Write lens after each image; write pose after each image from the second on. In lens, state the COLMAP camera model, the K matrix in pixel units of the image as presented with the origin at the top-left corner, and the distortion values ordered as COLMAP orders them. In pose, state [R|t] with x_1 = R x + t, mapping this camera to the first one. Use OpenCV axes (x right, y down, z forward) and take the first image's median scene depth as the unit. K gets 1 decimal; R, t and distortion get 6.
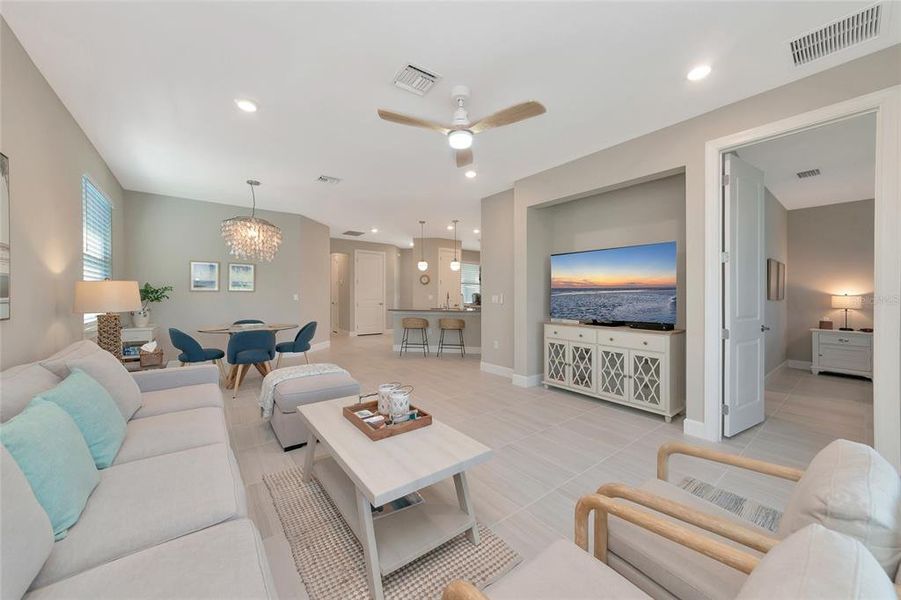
lens RADIAL K [[323.8, 0, 448.9], [0, 323.8, 298.3], [0, 0, 1]] dist [0.001792, -0.000086]
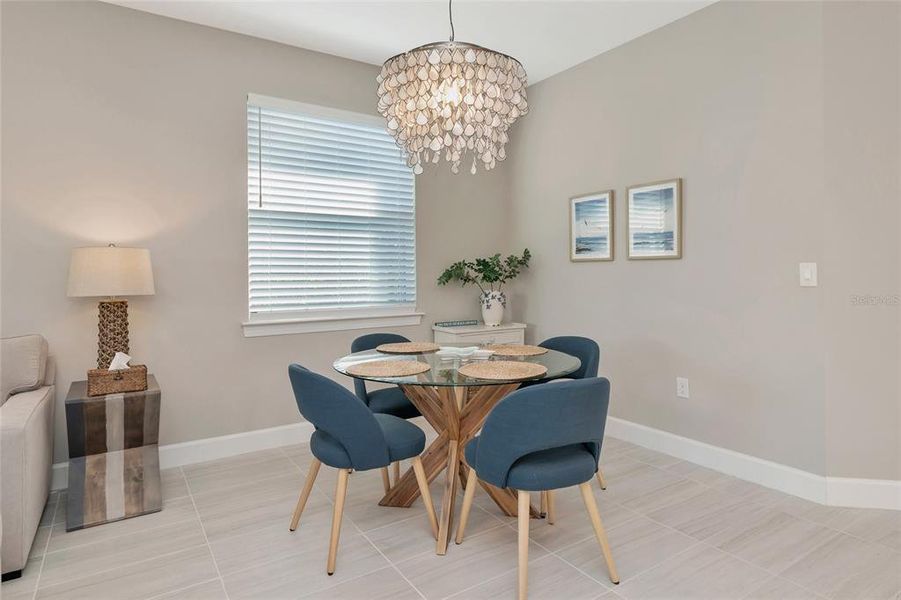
lens RADIAL K [[510.9, 0, 448.4], [0, 510.9, 271.6], [0, 0, 1]] dist [-0.006801, -0.000895]
pose [[-0.075902, -0.006974, -0.997091, -0.049082], [-0.003201, 0.999972, -0.006751, -0.001442], [0.997110, 0.002679, -0.075923, 1.150958]]
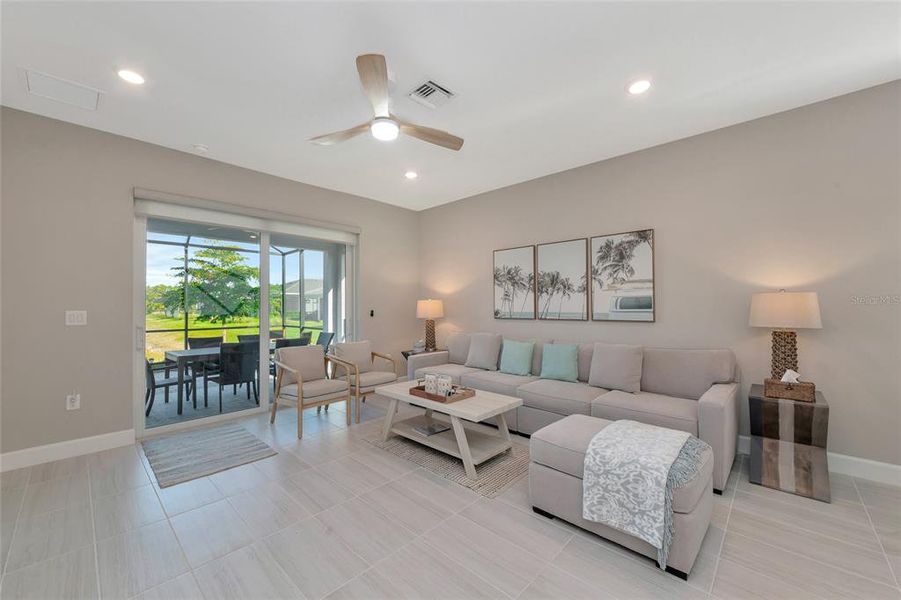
lens RADIAL K [[356.1, 0, 445.4], [0, 356.1, 301.1], [0, 0, 1]] dist [-0.002493, -0.000375]
pose [[-0.987841, -0.002830, -0.155442, 0.016606], [-0.002301, 0.999991, -0.003585, -0.016079], [0.155451, -0.003184, -0.987838, 1.196723]]
